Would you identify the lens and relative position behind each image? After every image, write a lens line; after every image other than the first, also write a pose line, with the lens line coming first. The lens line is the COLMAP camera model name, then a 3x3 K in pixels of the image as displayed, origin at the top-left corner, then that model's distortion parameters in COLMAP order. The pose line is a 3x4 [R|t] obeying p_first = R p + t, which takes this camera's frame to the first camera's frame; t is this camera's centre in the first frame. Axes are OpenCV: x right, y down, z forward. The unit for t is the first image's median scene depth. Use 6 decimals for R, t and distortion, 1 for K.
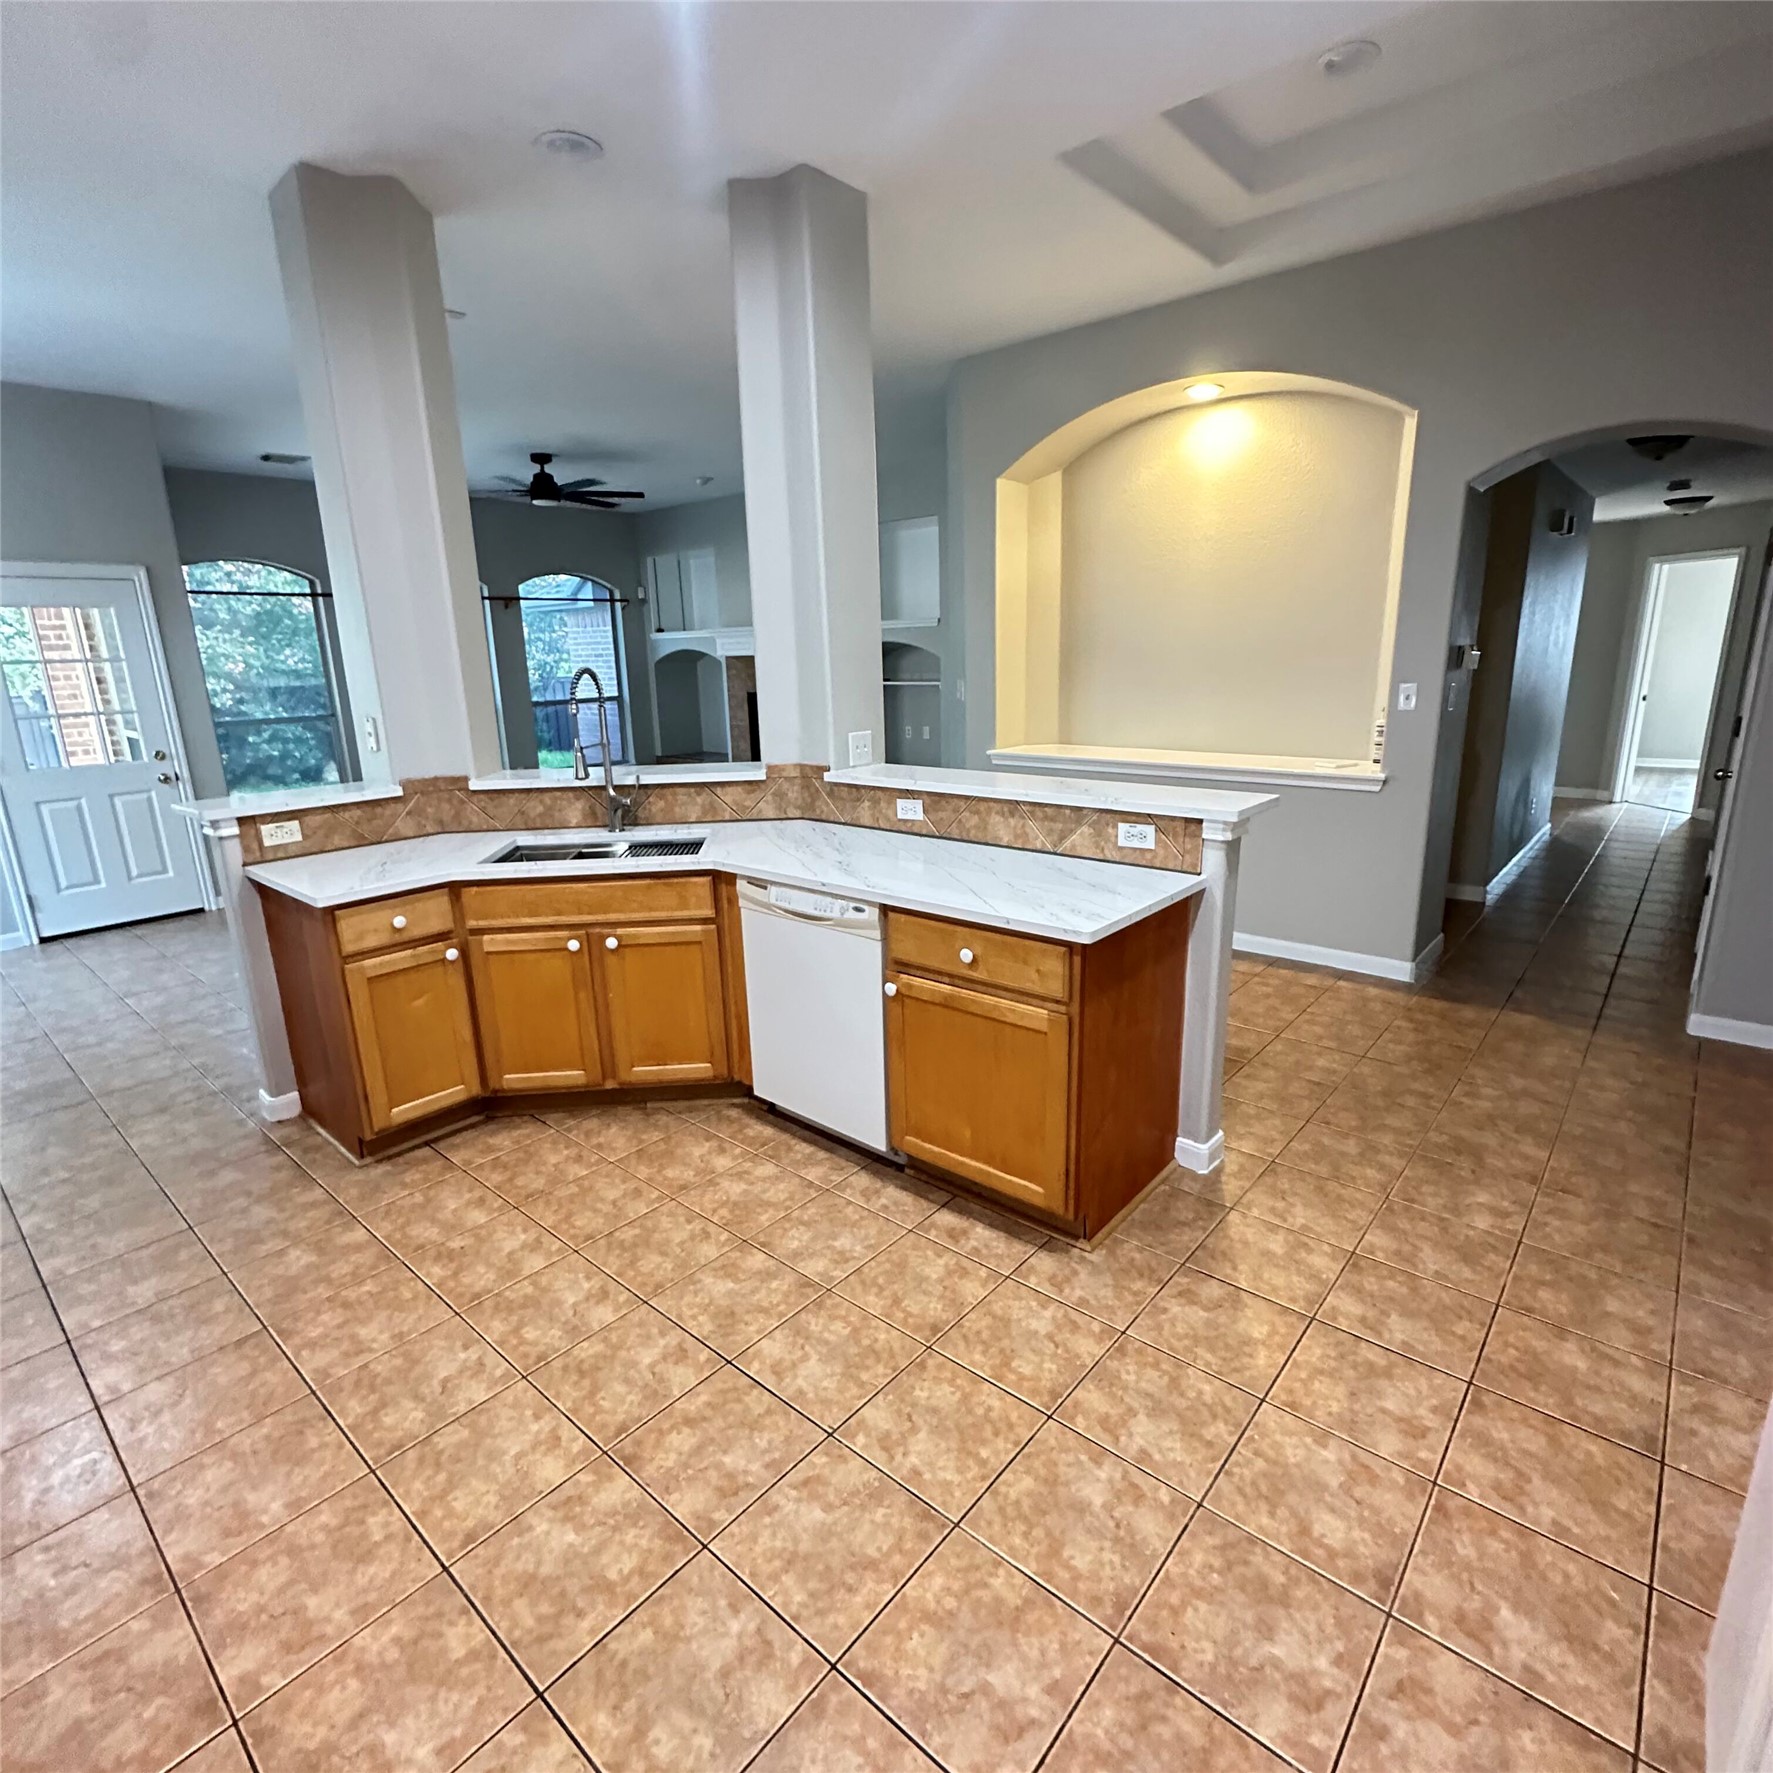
lens RADIAL K [[942.2, 0, 888.6], [0, 942.2, 884.2], [0, 0, 1]] dist [-0.005370, 0.001222]
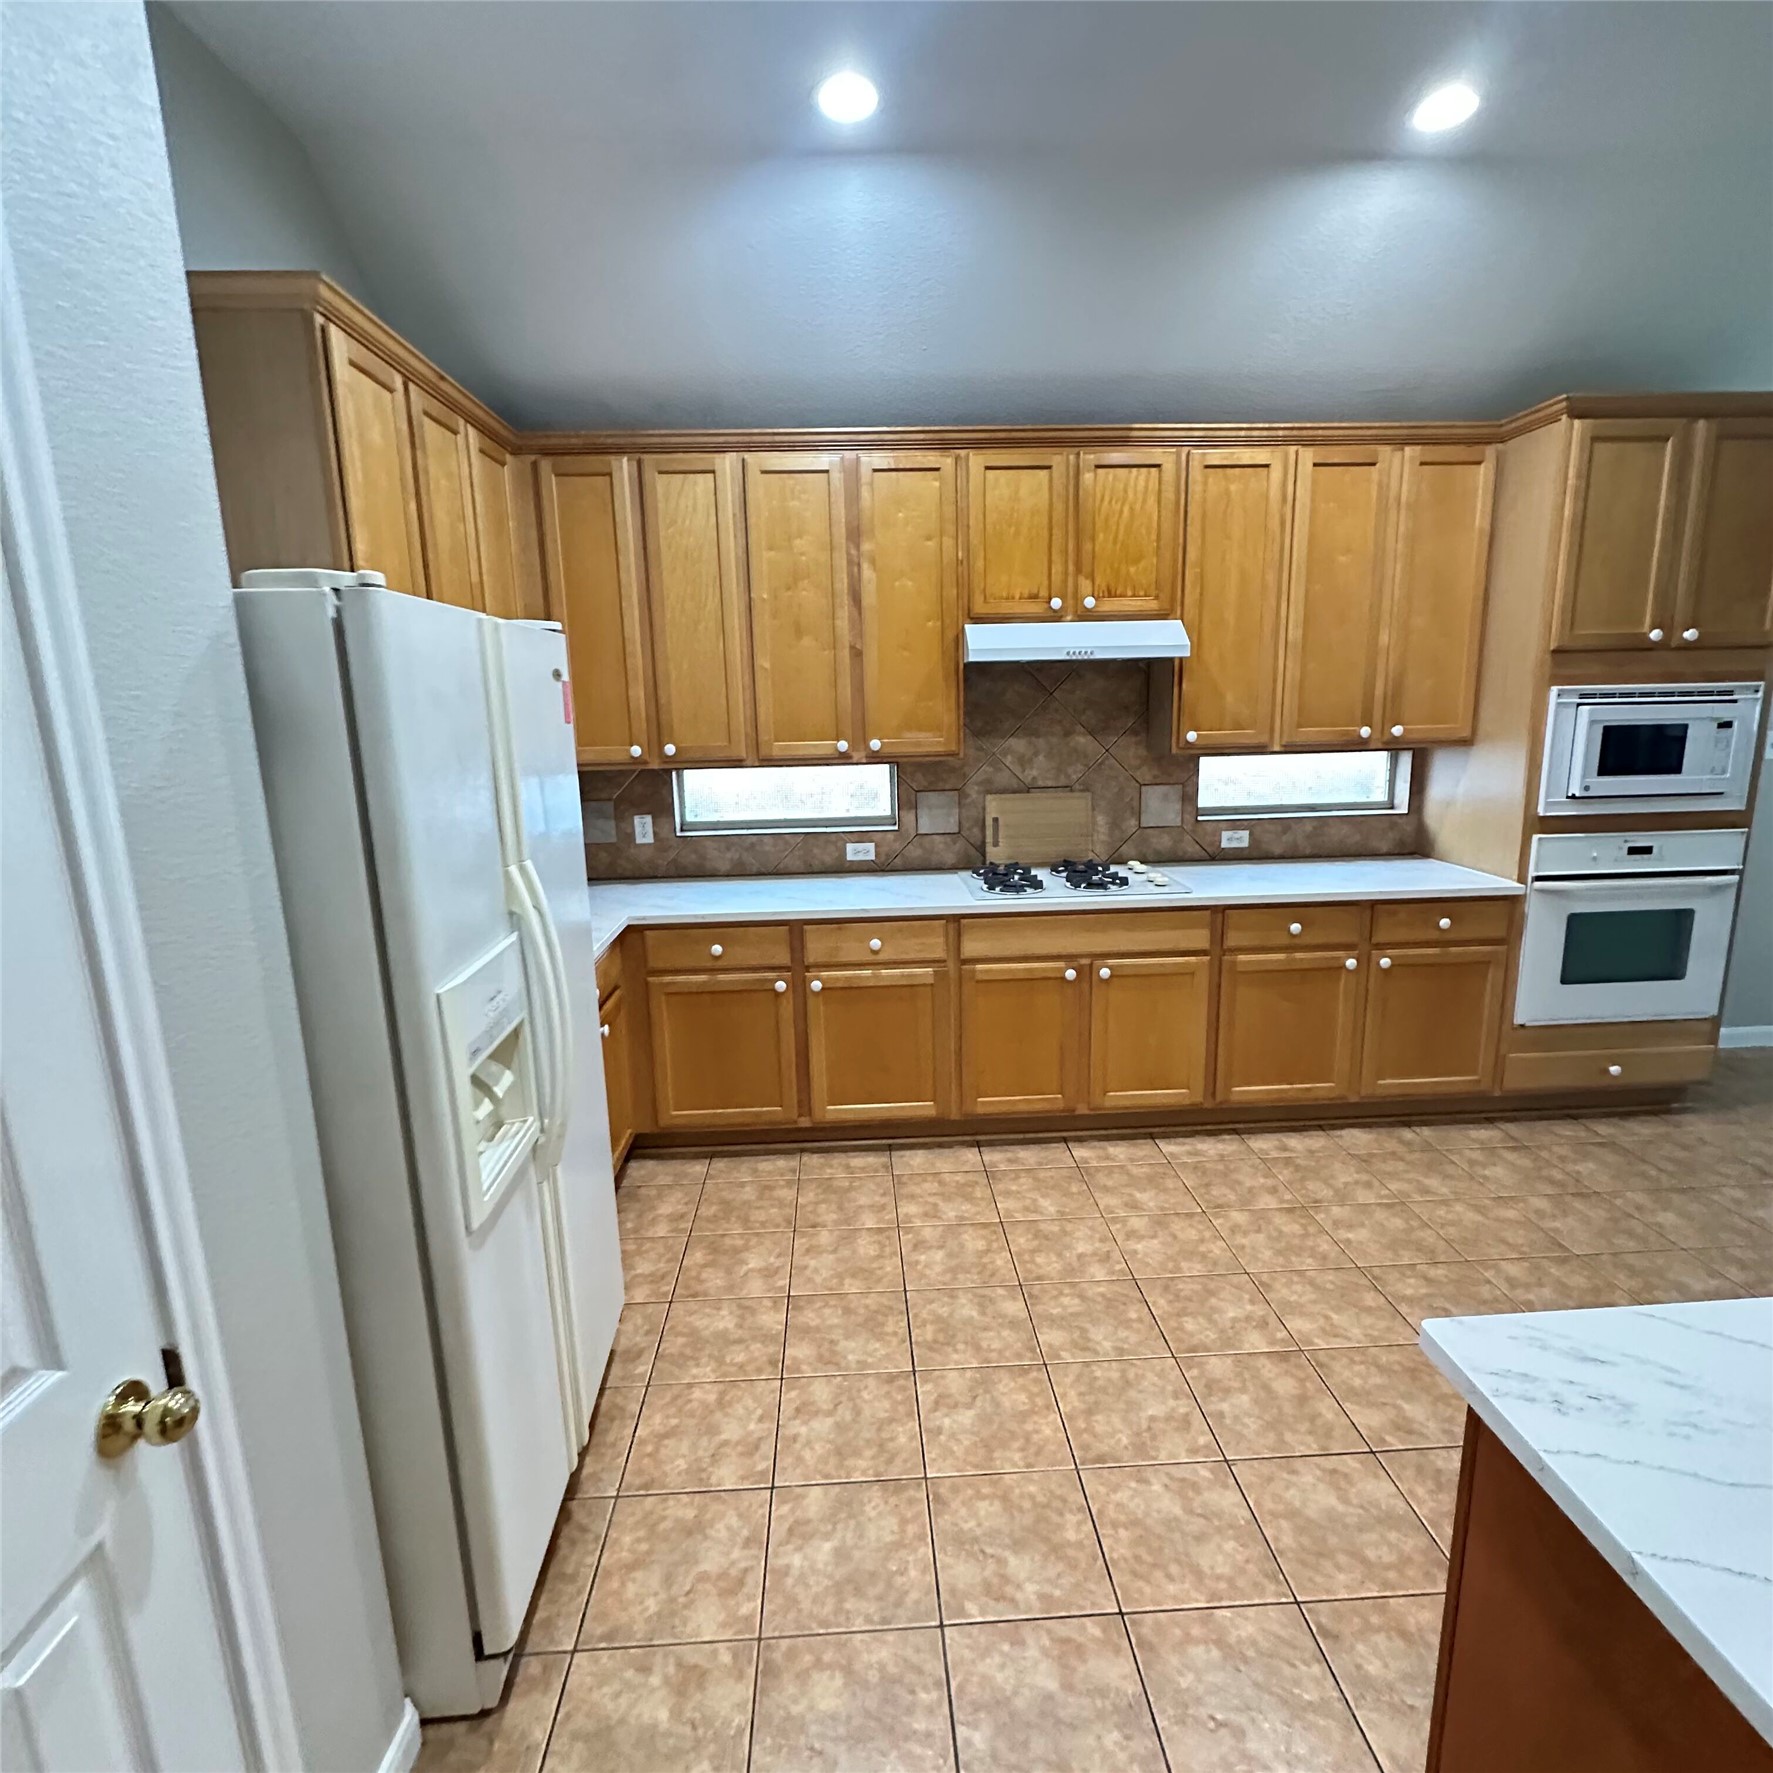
lens RADIAL K [[942.2, 0, 889.9], [0, 942.2, 890.1], [0, 0, 1]] dist [-0.005370, 0.001222]
pose [[-0.720132, 0.182146, -0.669502, 0.600462], [-0.128661, 0.913136, 0.386820, -0.265542], [0.681804, 0.364700, -0.634143, 0.893476]]
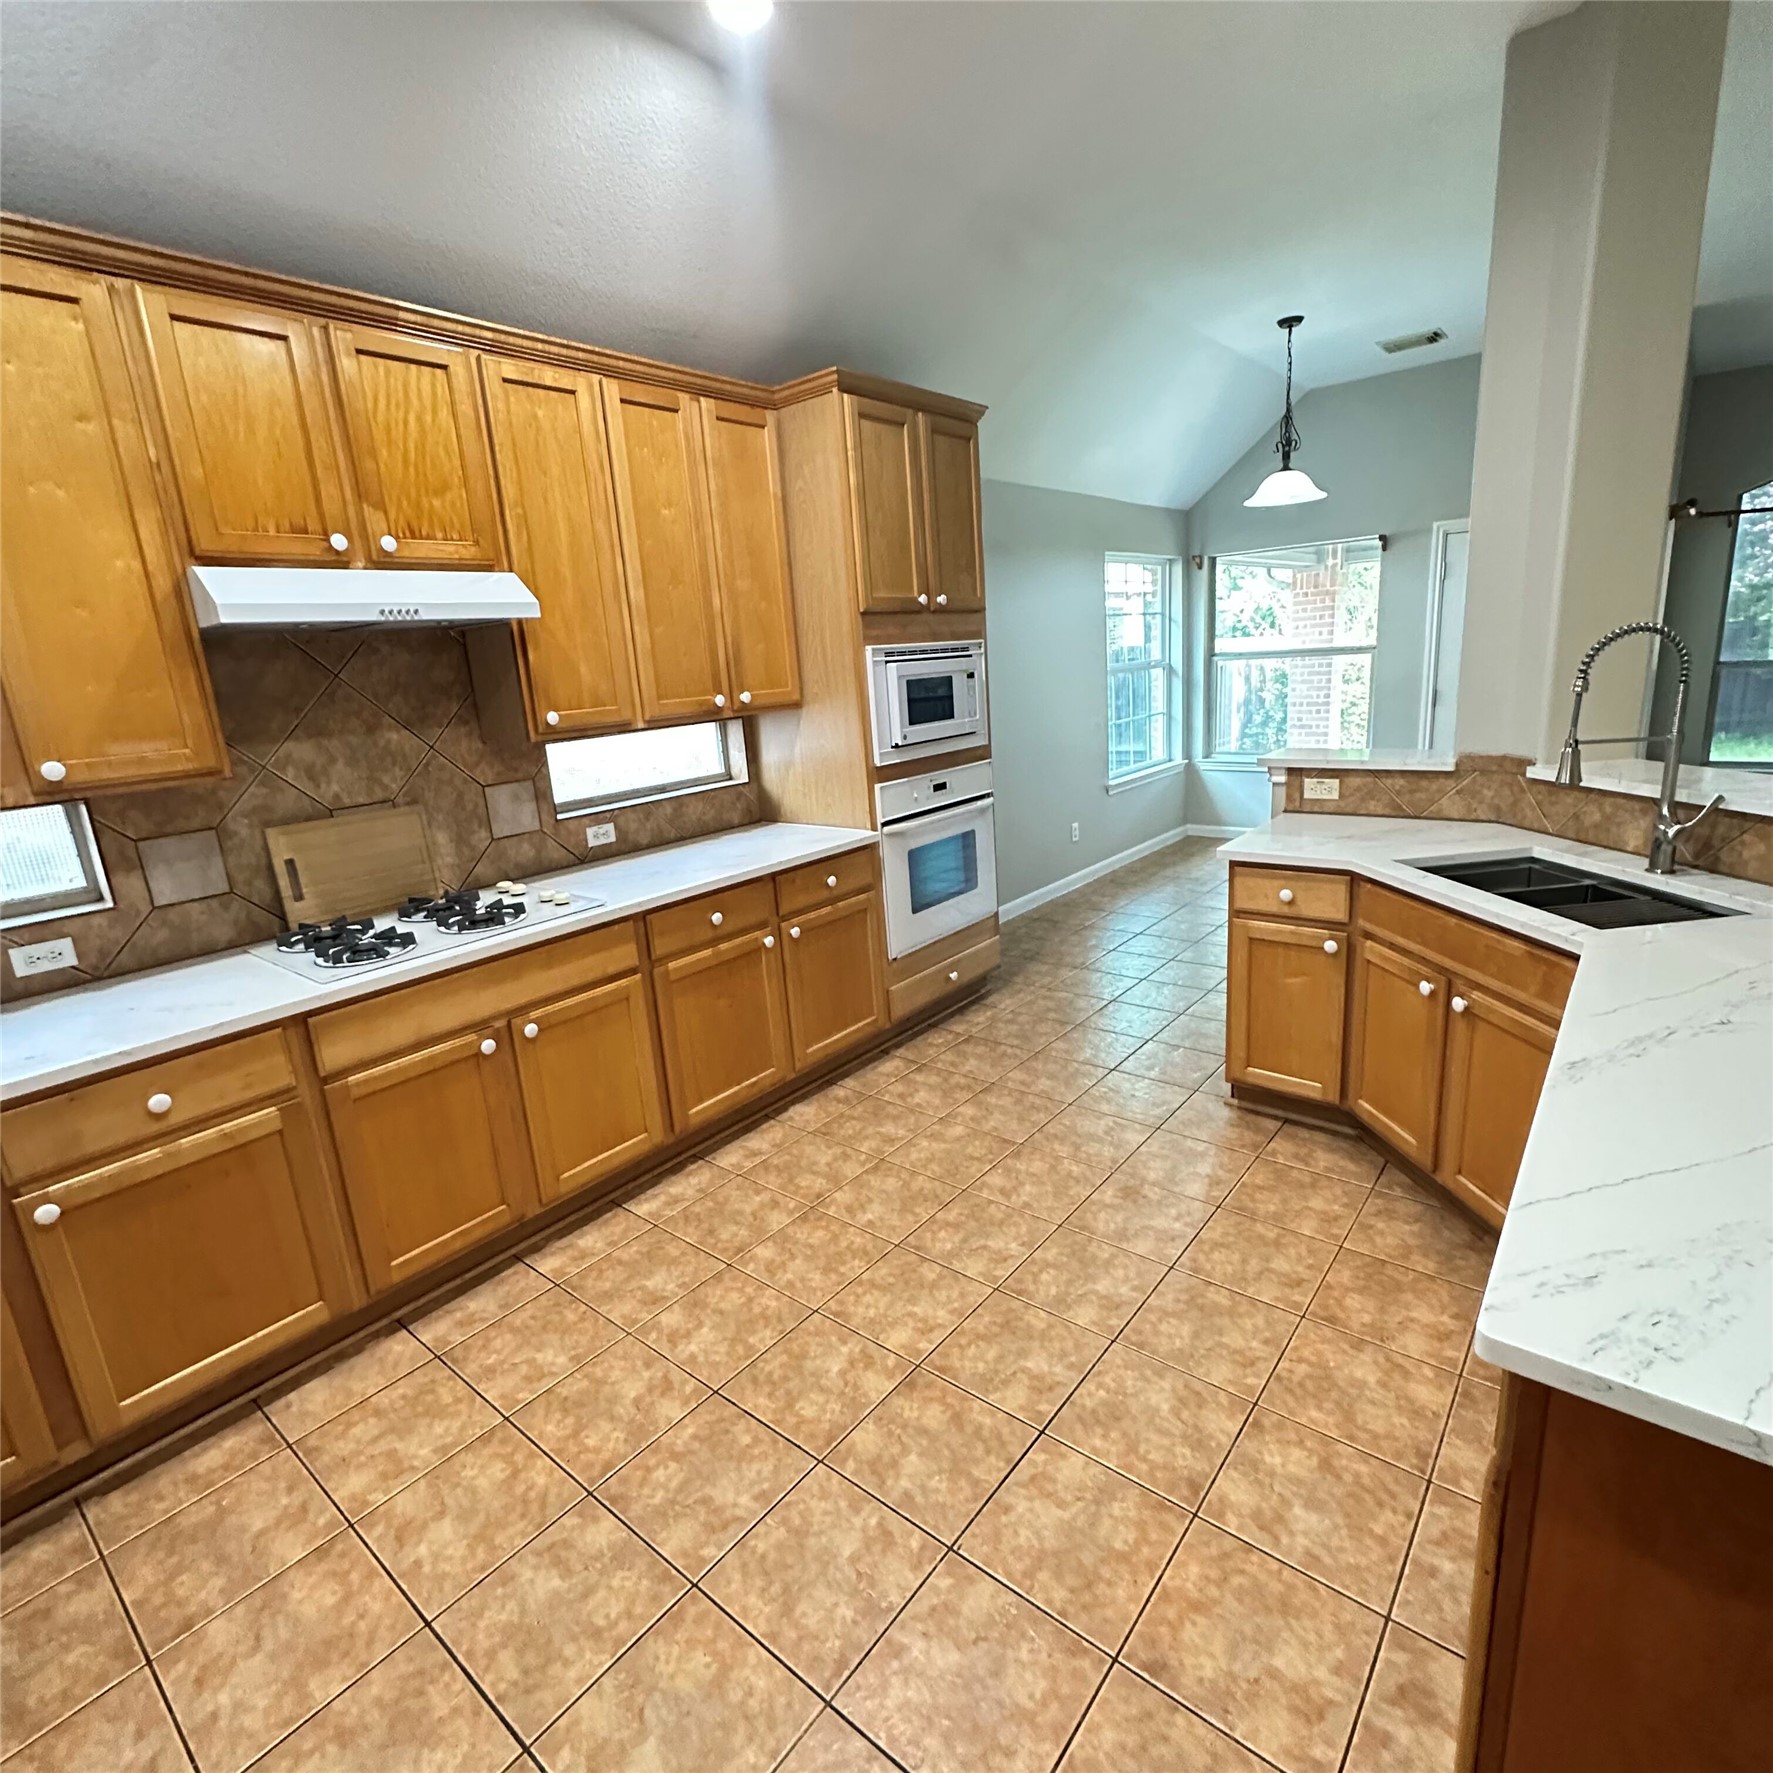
lens RADIAL K [[942.2, 0, 892.6], [0, 942.2, 887.5], [0, 0, 1]] dist [-0.005370, 0.001222]
pose [[0.031237, 0.264625, -0.963845, 0.470527], [-0.180581, 0.949941, 0.254956, -0.164149], [0.983064, 0.166088, 0.077459, 0.589863]]
